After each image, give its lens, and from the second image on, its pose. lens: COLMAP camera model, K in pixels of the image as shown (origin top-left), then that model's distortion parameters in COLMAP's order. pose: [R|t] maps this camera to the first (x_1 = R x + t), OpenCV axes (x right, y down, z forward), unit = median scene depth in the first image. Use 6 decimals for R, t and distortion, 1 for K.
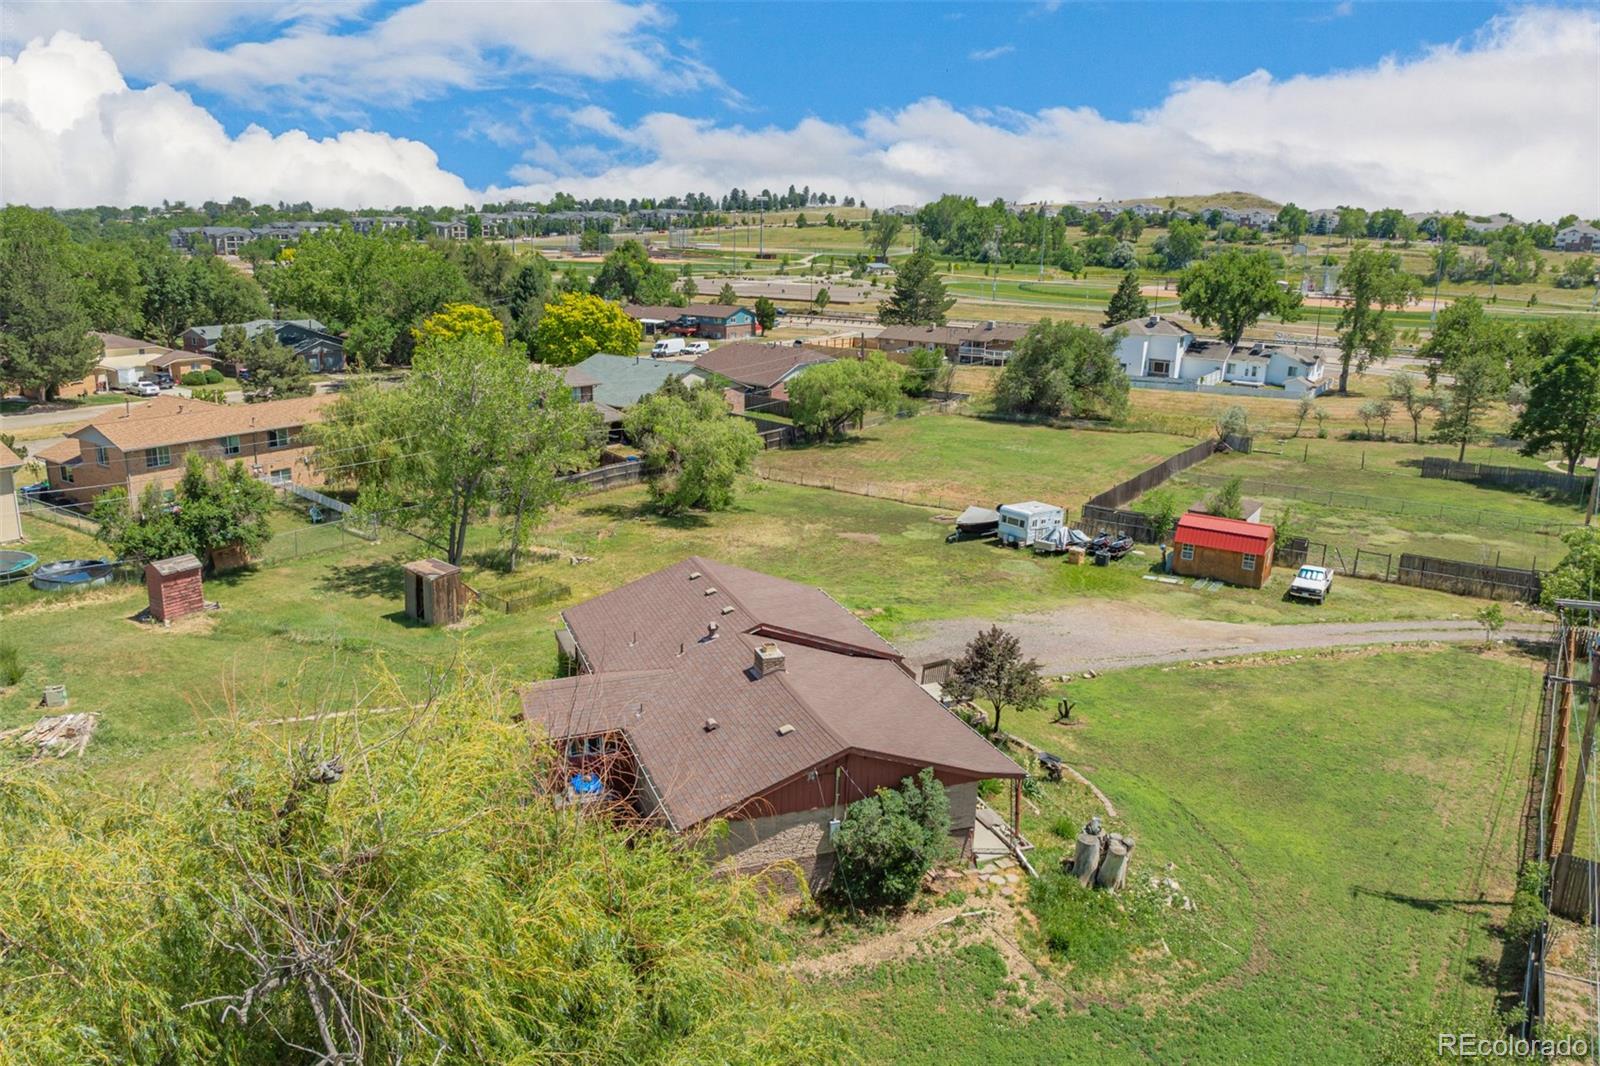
lens RADIAL K [[1151.5, 0, 792.6], [0, 1151.5, 529.8], [0, 0, 1]] dist [-0.045146, 0.006114]
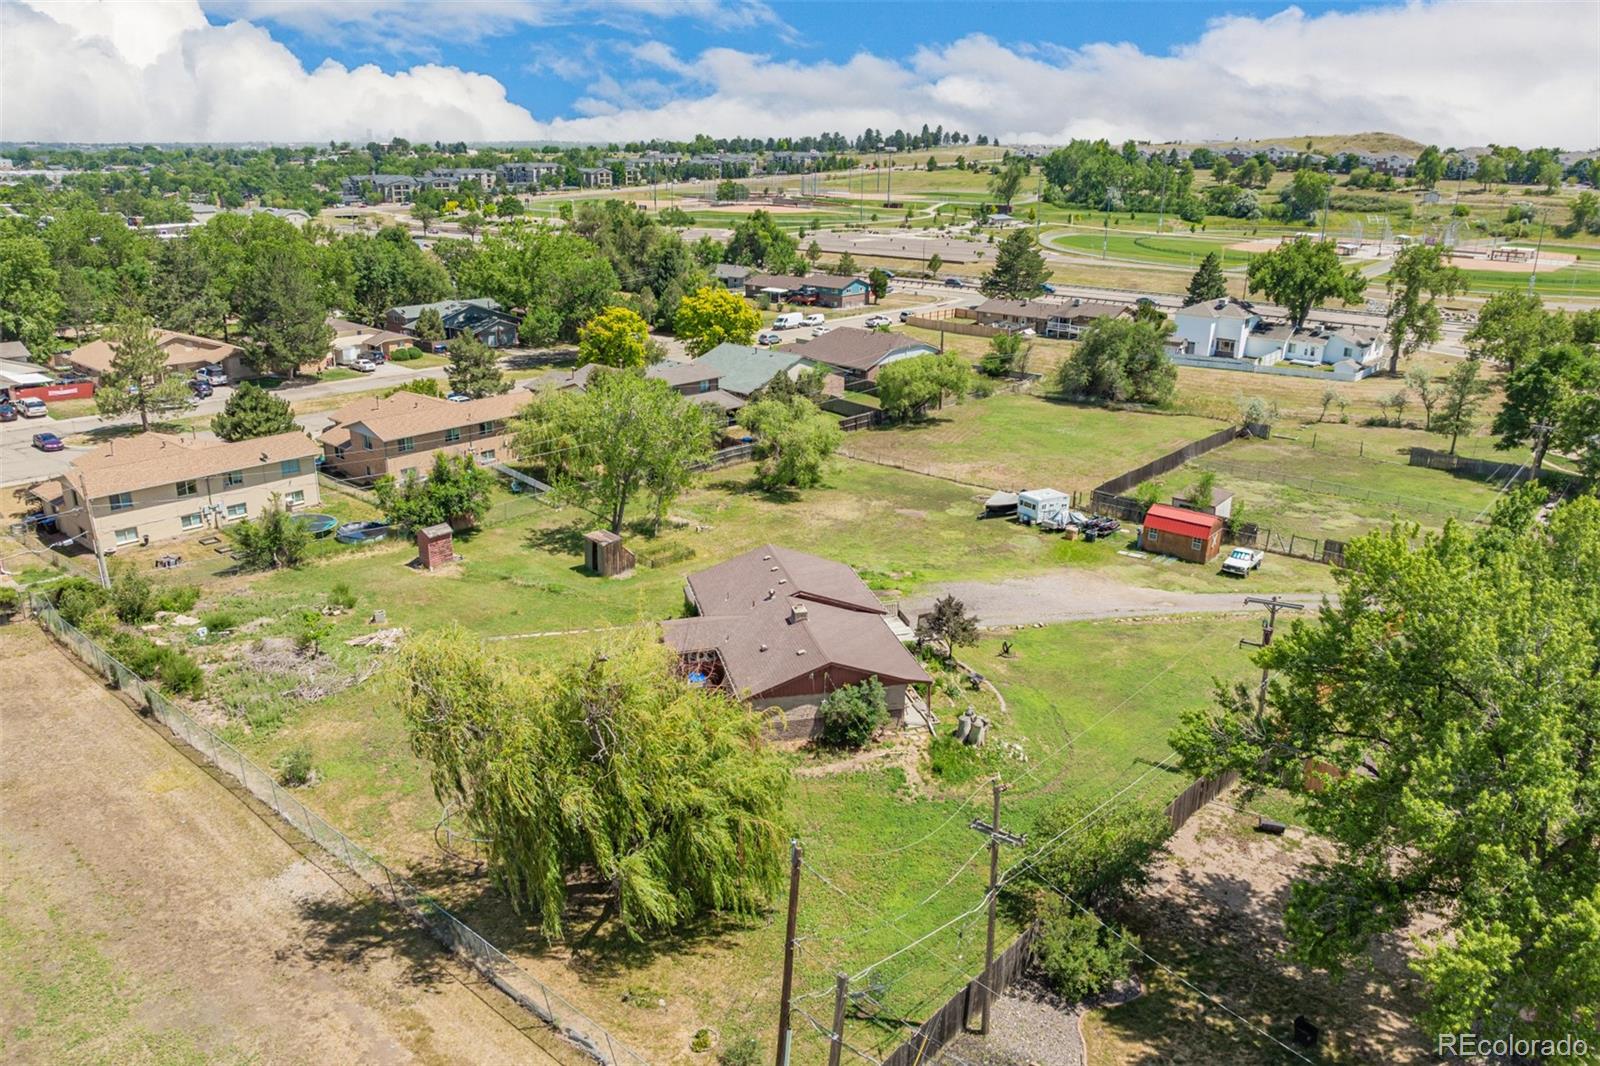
lens RADIAL K [[1139.0, 0, 795.8], [0, 1139.0, 532.9], [0, 0, 1]] dist [-0.039082, 0.001562]
pose [[0.993513, 0.028251, -0.110155, 0.039510], [-0.020999, 0.997569, 0.066448, -0.030863], [0.111765, -0.063704, 0.991691, -0.178438]]
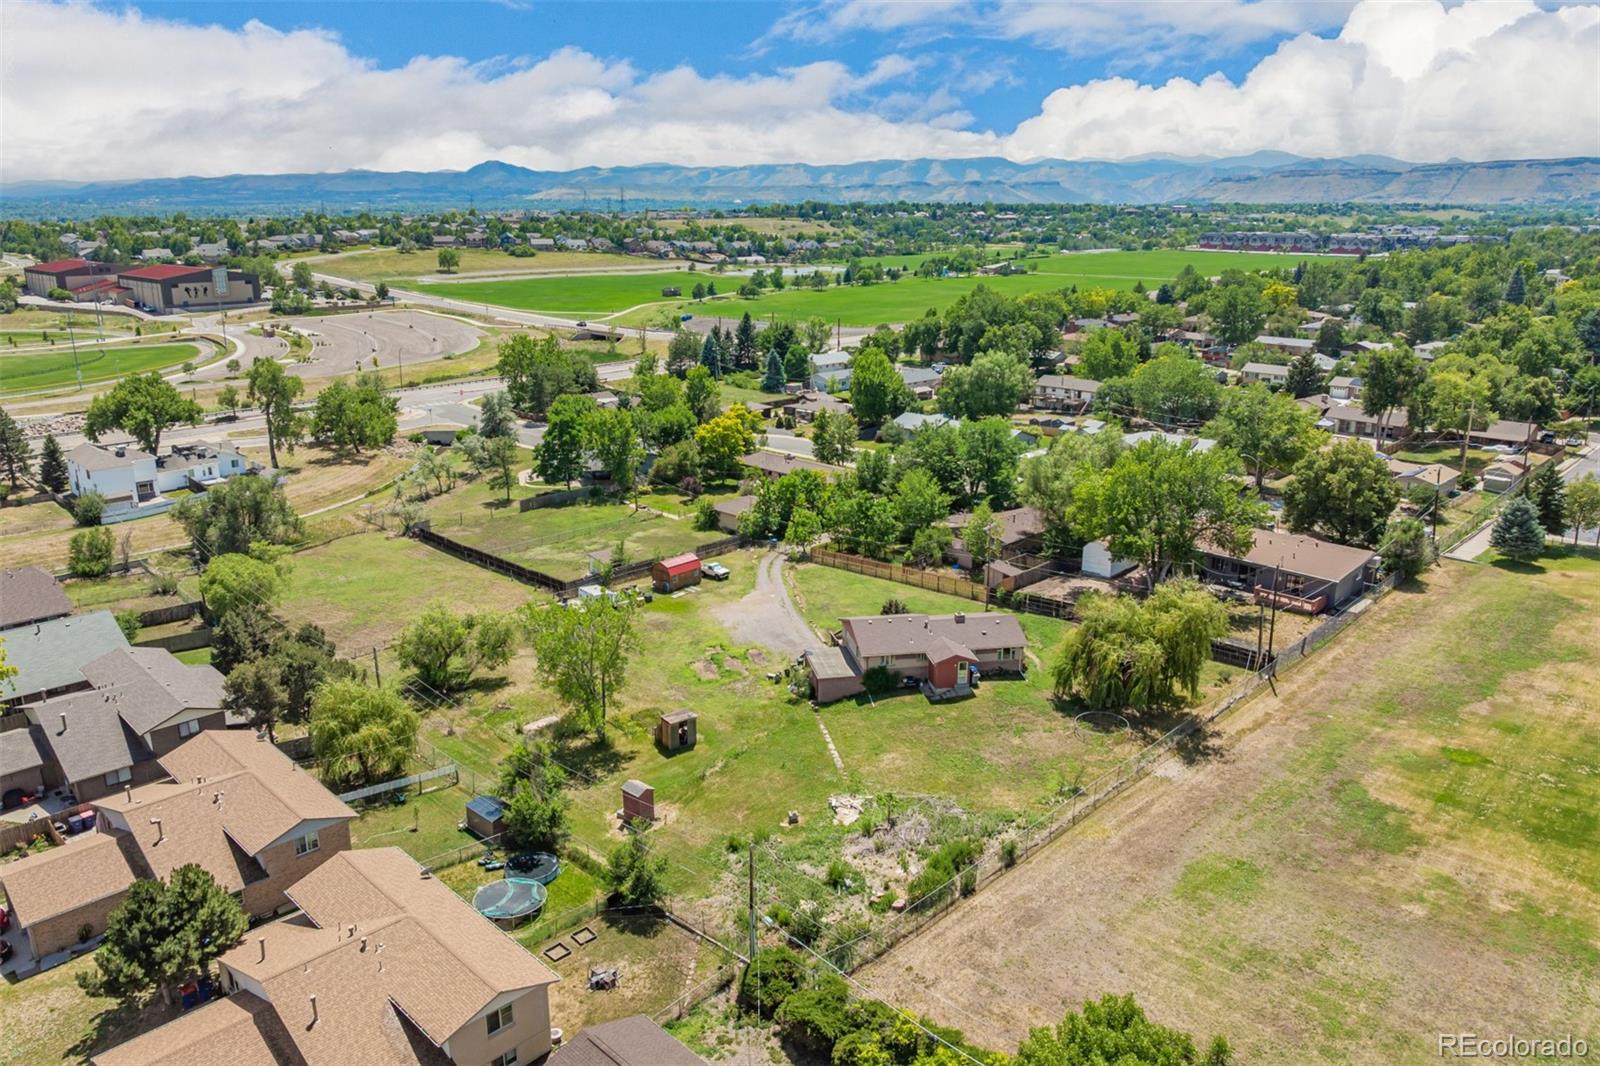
lens RADIAL K [[1127.1, 0, 798.6], [0, 1127.1, 532.3], [0, 0, 1]] dist [-0.039473, -0.001371]
pose [[0.180776, -0.292945, 0.938884, -0.749492], [0.253793, 0.936177, 0.243234, -0.248825], [-0.950215, 0.194311, 0.243586, 0.144227]]
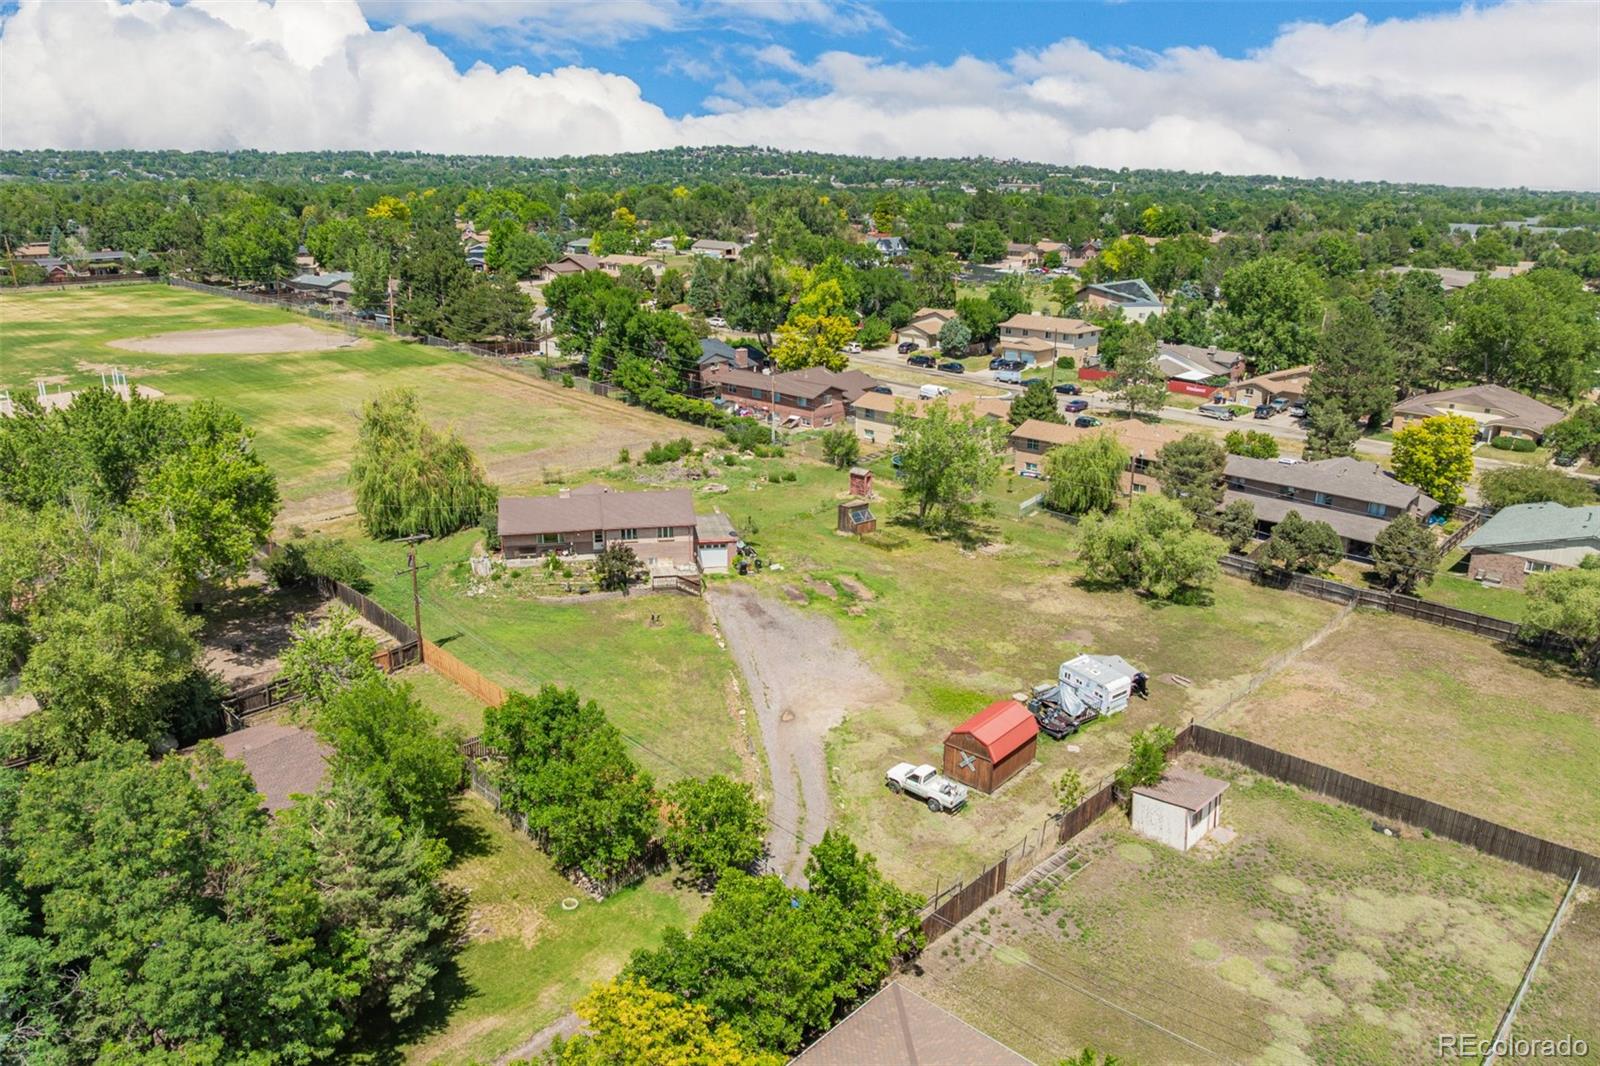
lens RADIAL K [[1125.5, 0, 800.0], [0, 1125.5, 533.0], [0, 0, 1]] dist [-0.014337, -0.045038]
pose [[-0.155512, 0.277971, -0.947918, 0.647202], [-0.263087, 0.913280, 0.310975, -0.207485], [0.952156, 0.297745, -0.068896, 0.436668]]
